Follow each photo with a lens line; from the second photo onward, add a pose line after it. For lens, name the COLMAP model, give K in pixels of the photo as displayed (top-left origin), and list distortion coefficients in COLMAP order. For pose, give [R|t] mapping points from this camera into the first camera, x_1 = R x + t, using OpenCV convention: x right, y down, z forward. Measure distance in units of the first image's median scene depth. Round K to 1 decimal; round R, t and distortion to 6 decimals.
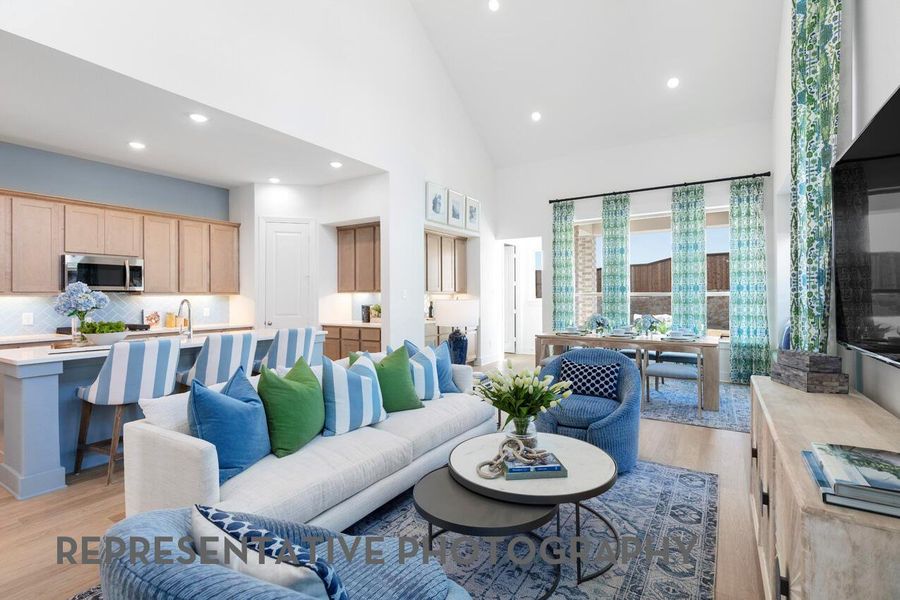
lens RADIAL K [[421.4, 0, 451.8], [0, 421.4, 294.8], [0, 0, 1]] dist [-0.028616, -0.000128]
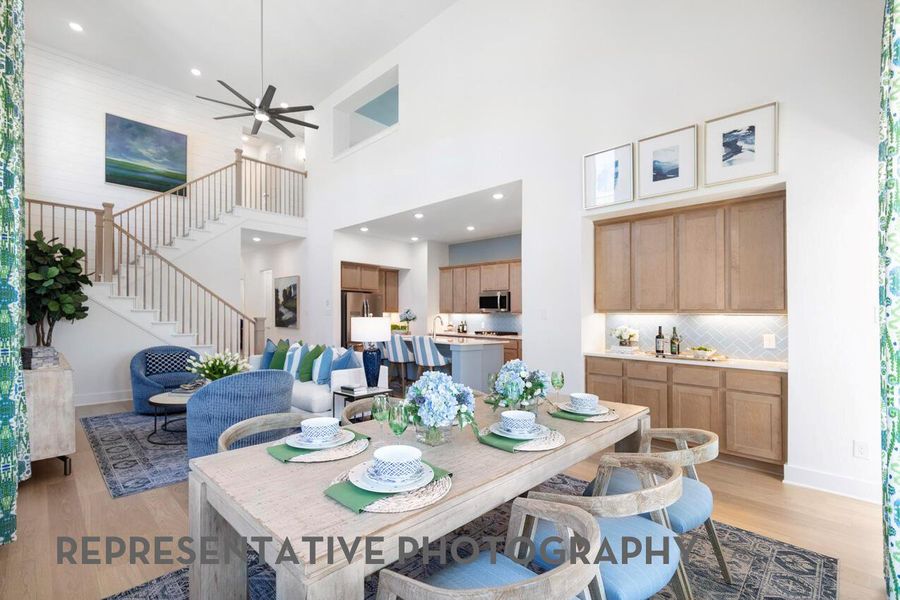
lens RADIAL K [[410.0, 0, 450.2], [0, 410.0, 305.9], [0, 0, 1]] dist [0.010386, -0.000165]
pose [[-0.207821, -0.020405, -0.977954, 1.451405], [-0.002398, 0.999790, -0.020351, -0.001425], [0.978164, -0.001884, -0.207826, 1.994119]]
